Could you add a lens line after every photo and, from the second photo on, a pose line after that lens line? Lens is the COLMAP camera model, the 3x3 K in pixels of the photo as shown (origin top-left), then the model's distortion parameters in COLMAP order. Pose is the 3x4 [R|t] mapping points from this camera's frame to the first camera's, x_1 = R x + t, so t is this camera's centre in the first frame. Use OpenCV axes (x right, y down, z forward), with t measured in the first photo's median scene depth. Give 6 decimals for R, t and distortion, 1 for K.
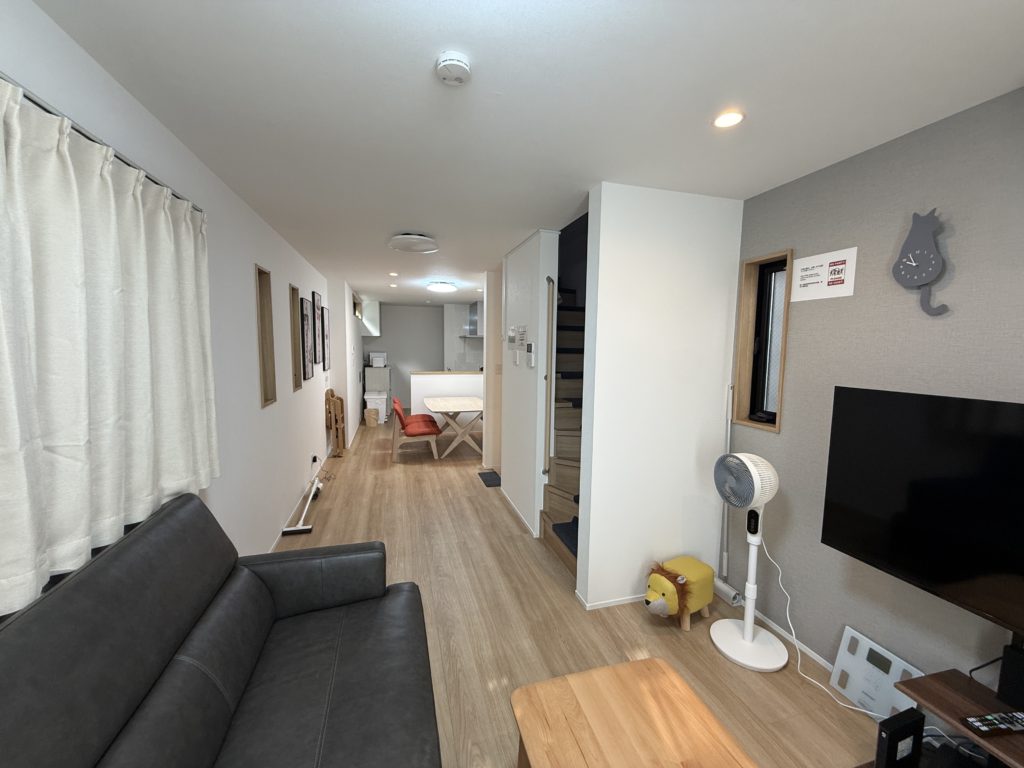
lens RADIAL K [[407.3, 0, 509.6], [0, 407.3, 383.3], [0, 0, 1]] dist [-0.000422, -0.000017]
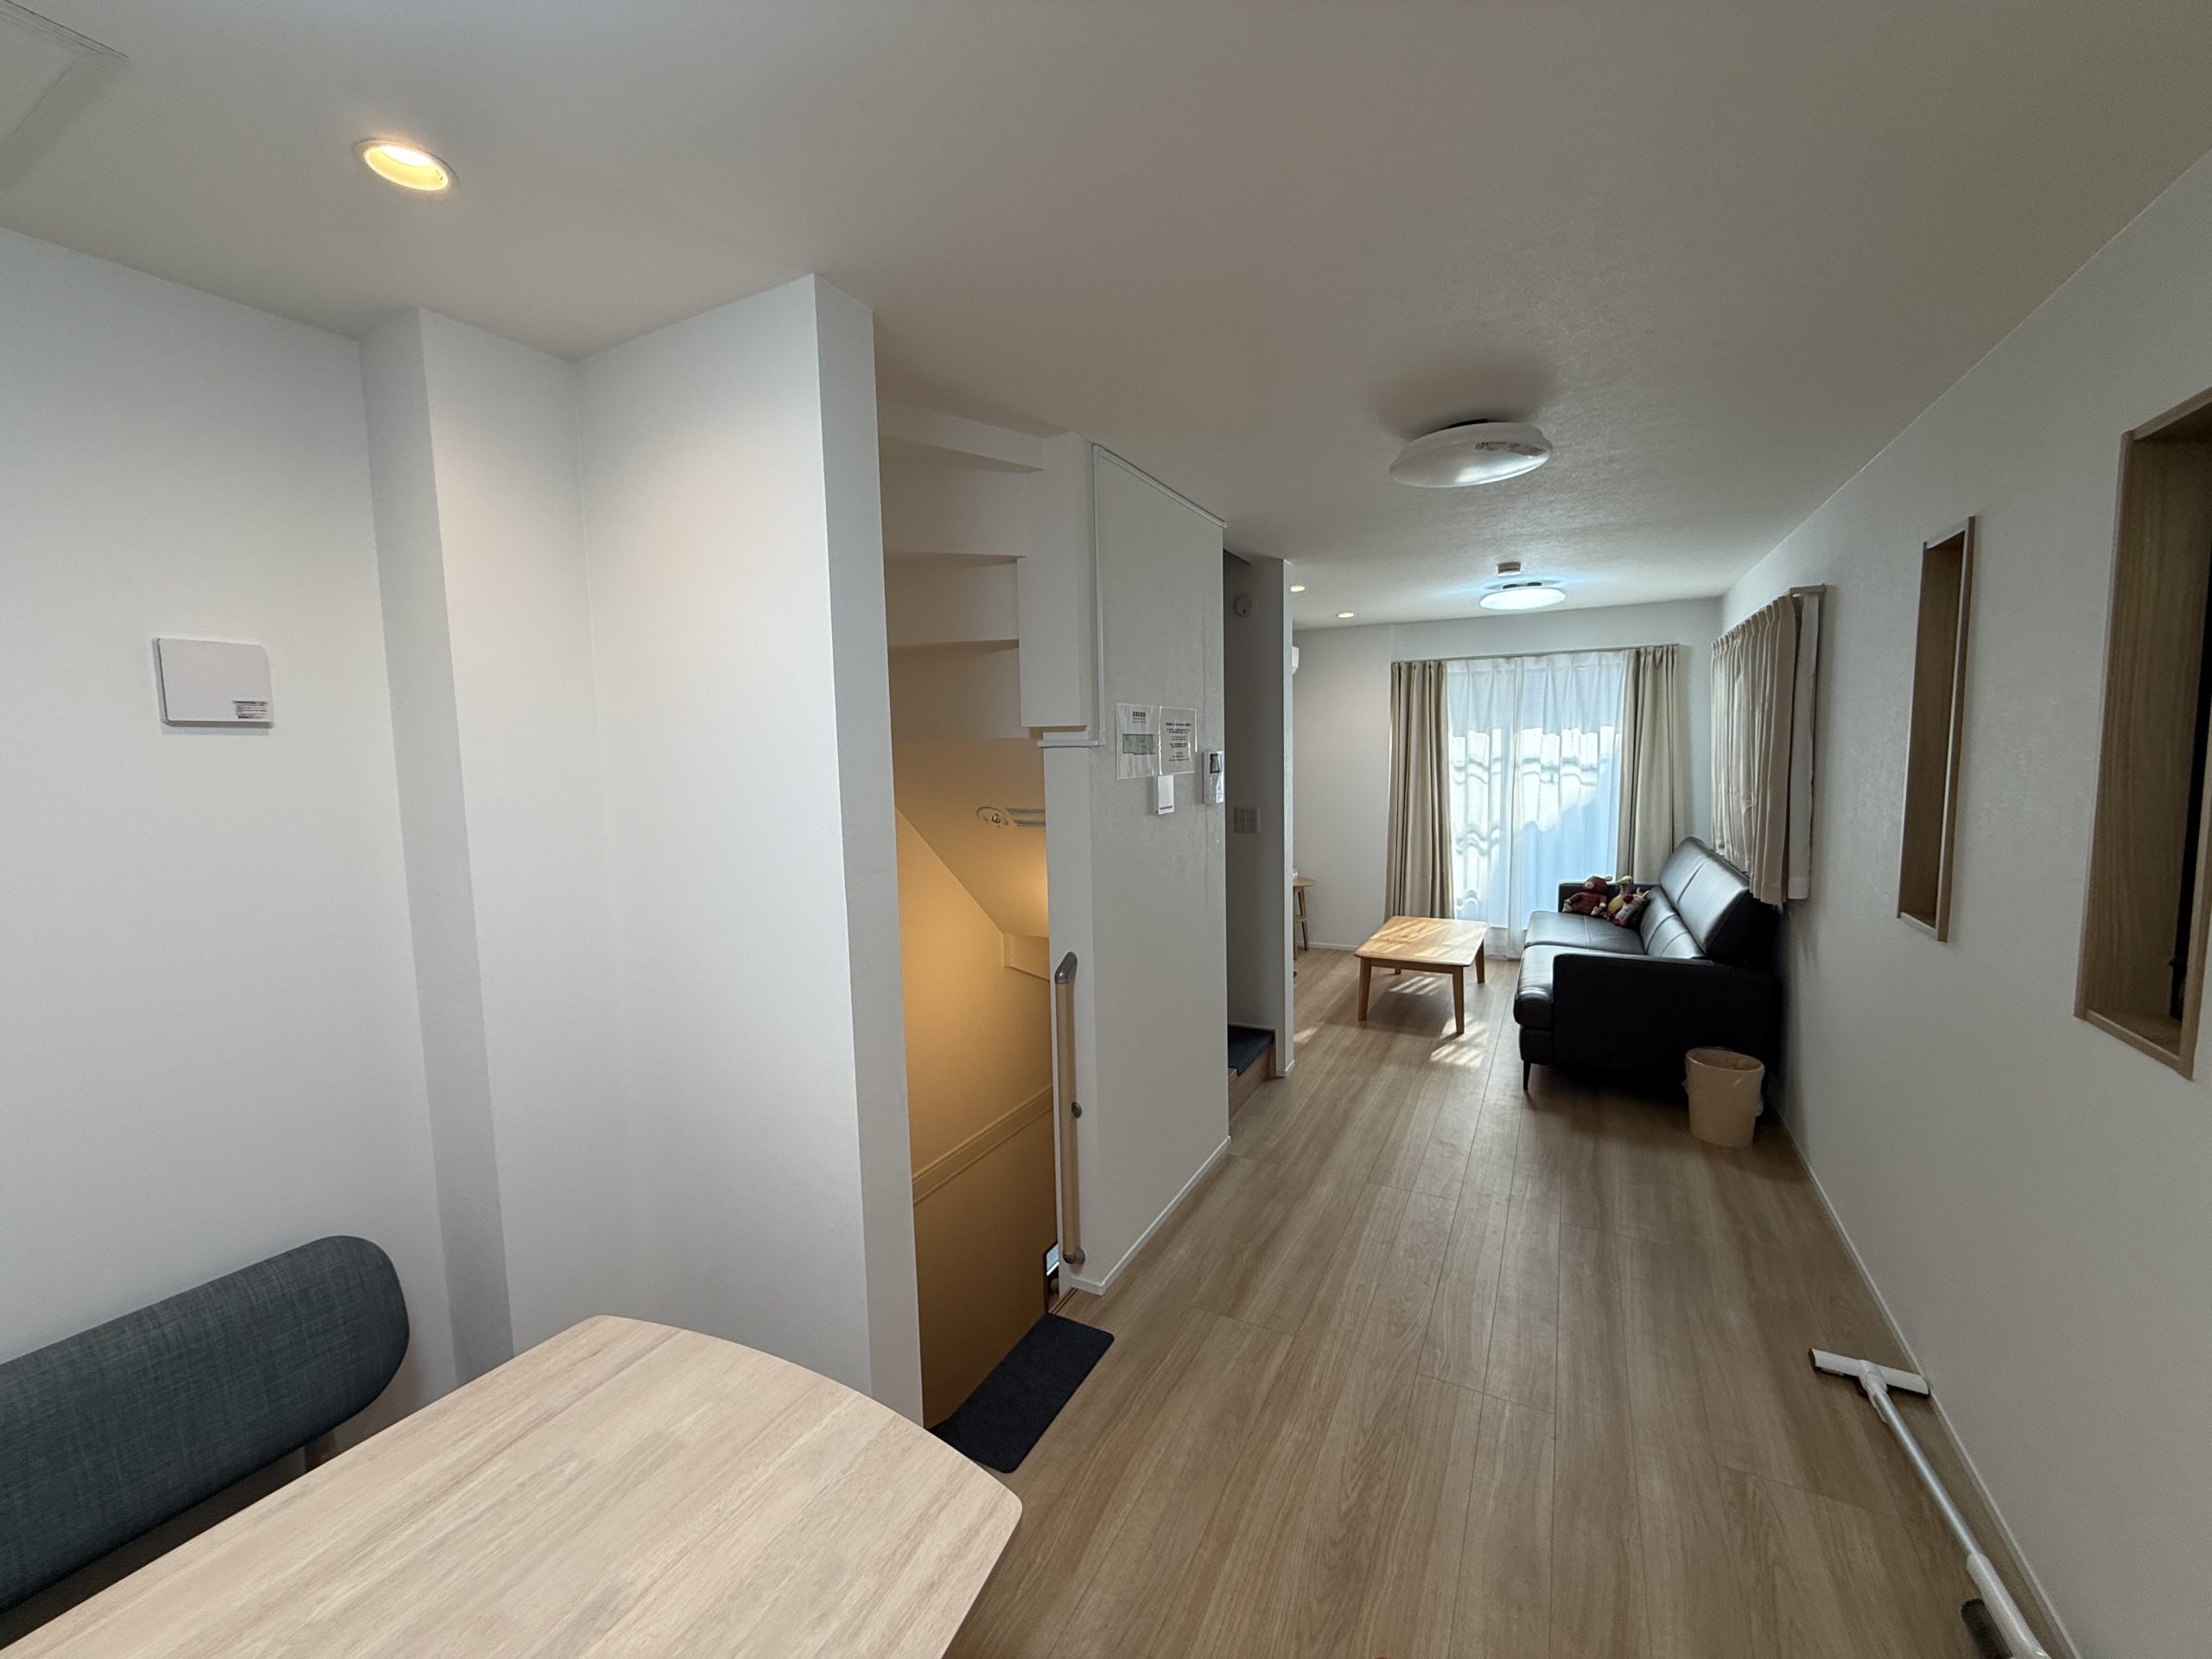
lens RADIAL K [[879.7, 0, 1100.9], [0, 879.7, 827.9], [0, 0, 1]] dist [-0.000422, -0.000017]
pose [[-0.719915, -0.059067, 0.691545, -0.892651], [0.082307, 0.982076, 0.169565, -0.315733], [-0.689165, 0.178992, -0.702149, 2.941559]]
